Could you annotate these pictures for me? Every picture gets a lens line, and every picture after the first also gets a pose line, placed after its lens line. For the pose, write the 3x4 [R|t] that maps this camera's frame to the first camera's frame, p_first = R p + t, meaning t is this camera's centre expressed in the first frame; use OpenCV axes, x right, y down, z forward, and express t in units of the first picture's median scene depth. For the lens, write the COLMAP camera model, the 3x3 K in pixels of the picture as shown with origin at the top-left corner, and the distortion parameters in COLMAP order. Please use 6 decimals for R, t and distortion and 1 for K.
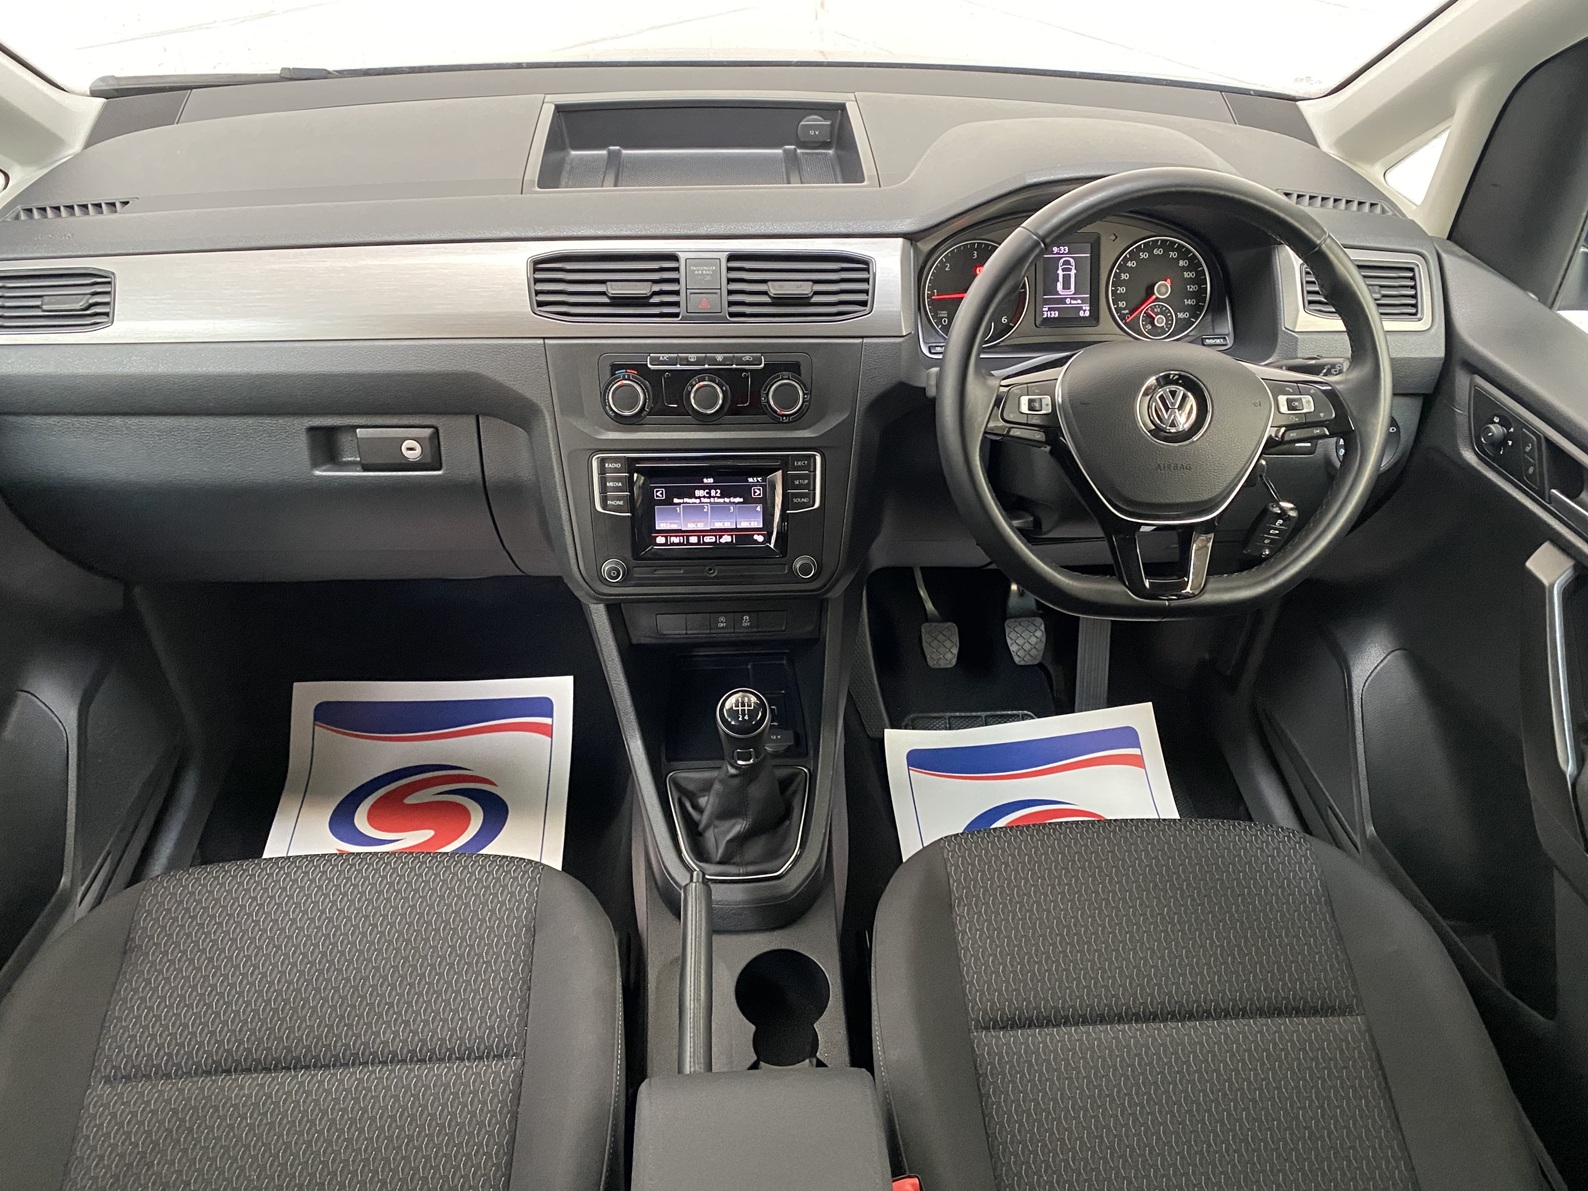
lens RADIAL K [[1229.2, 0, 786.5], [0, 1229.2, 592.1], [0, 0, 1]] dist [0.037234, -0.025034]
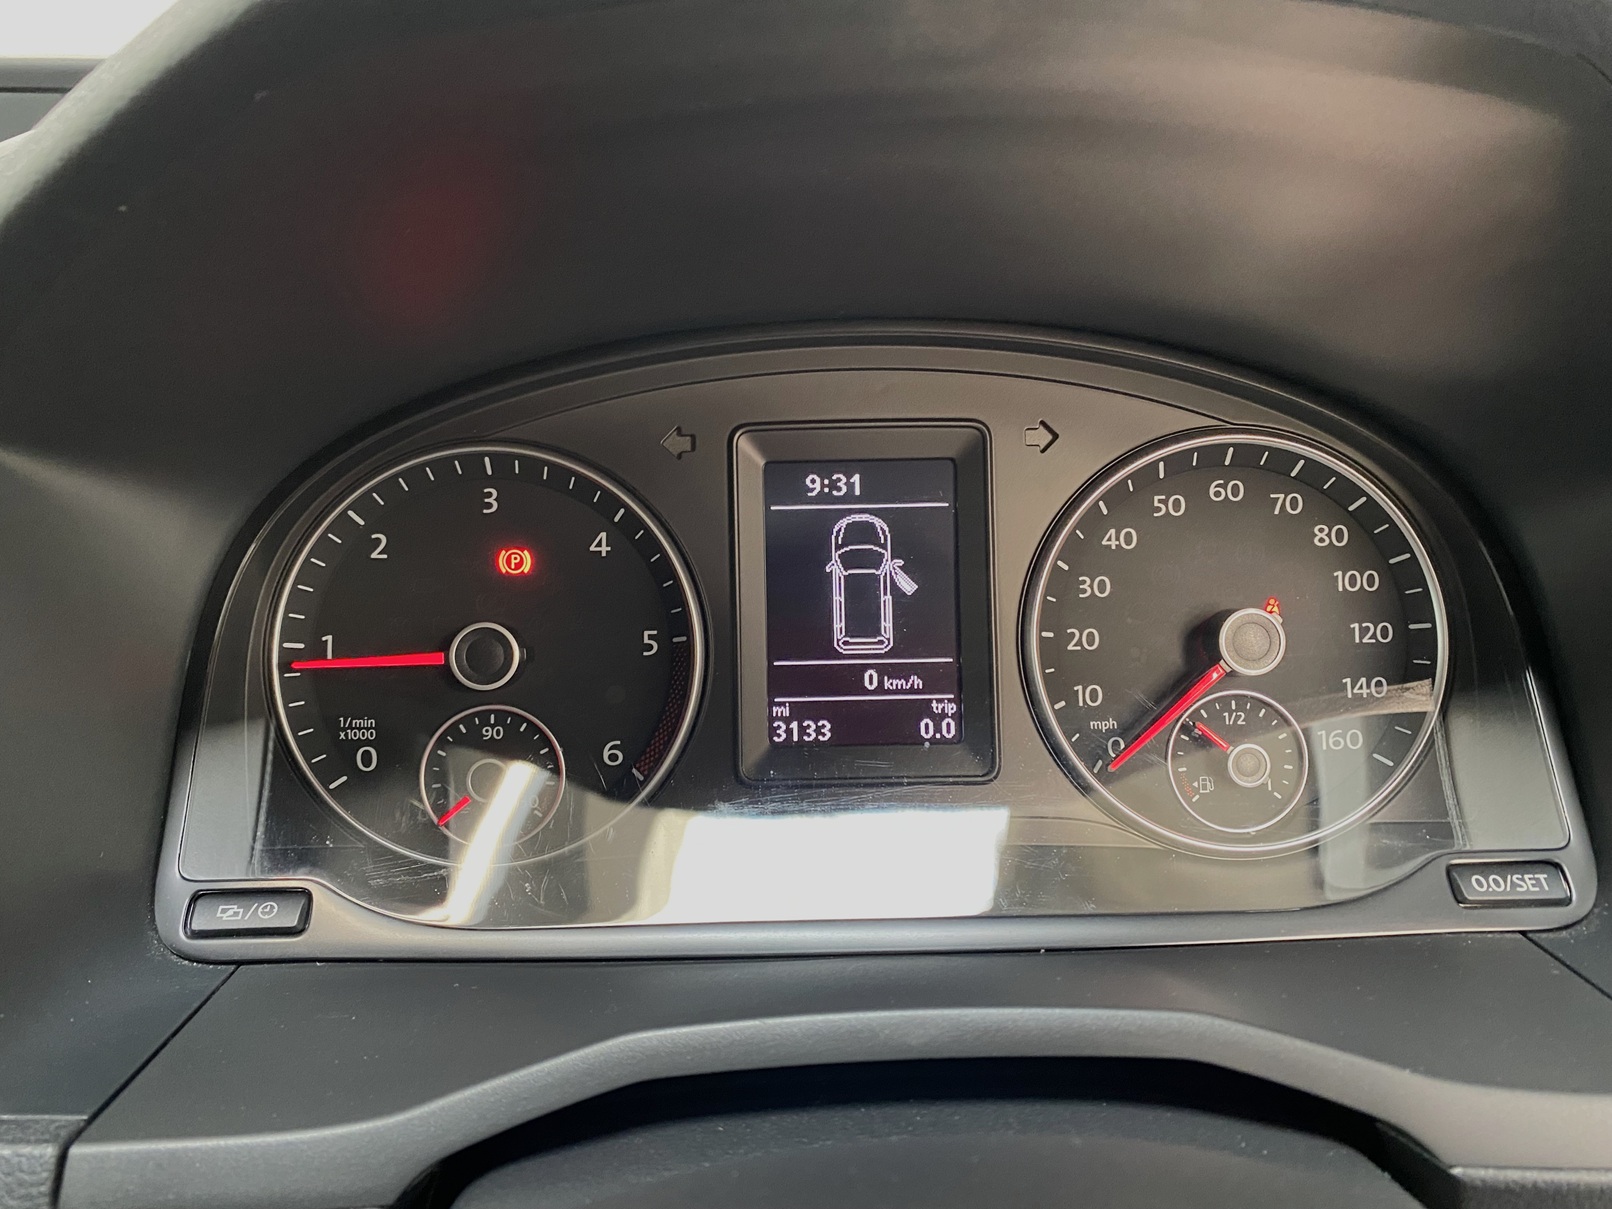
lens RADIAL K [[1247.8, 0, 807.4], [0, 1247.8, 608.7], [0, 0, 1]] dist [0.037234, -0.025034]
pose [[0.998385, 0.004723, -0.056612, 0.230312], [-0.015722, 0.980583, -0.195472, -0.201116], [0.054589, 0.196047, 0.979074, 0.750765]]
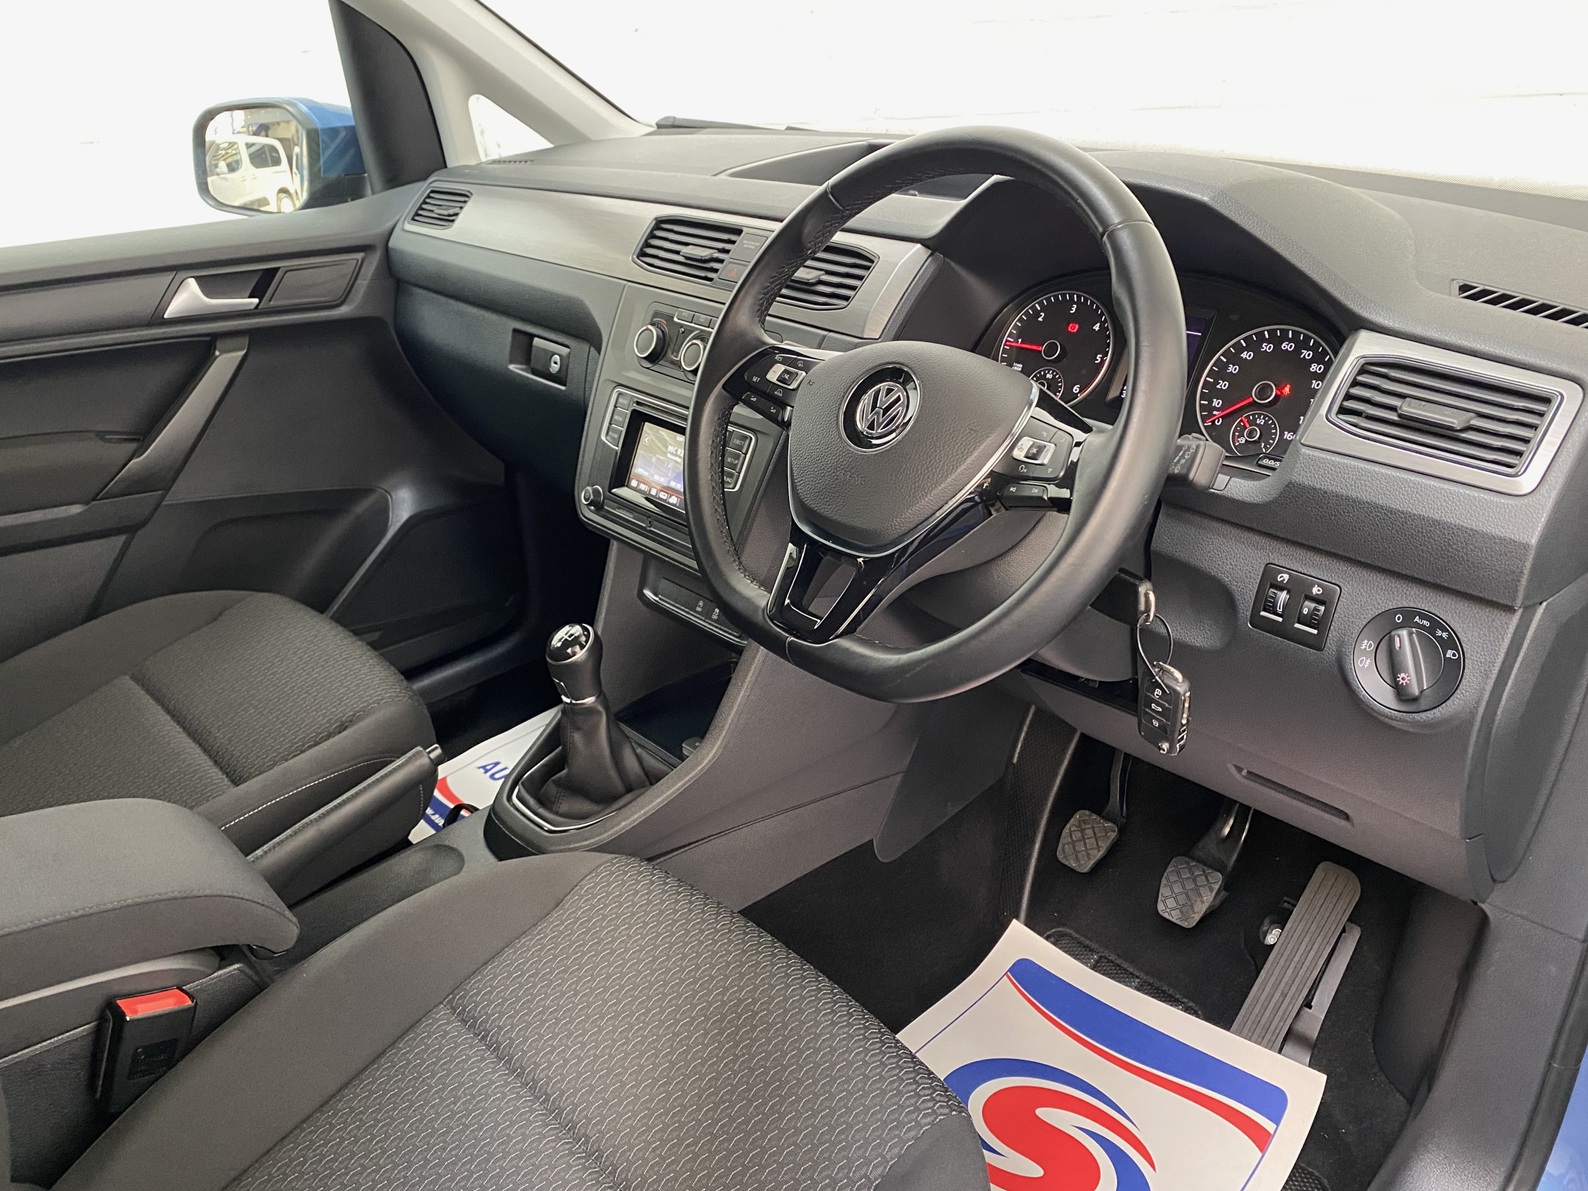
lens RADIAL K [[1229.2, 0, 789.4], [0, 1229.2, 587.9], [0, 0, 1]] dist [0.037234, -0.025034]
pose [[0.626299, 0.306476, -0.716814, 0.680618], [-0.451103, 0.892383, -0.012599, -0.008720], [0.635811, 0.331247, 0.697151, 0.356620]]
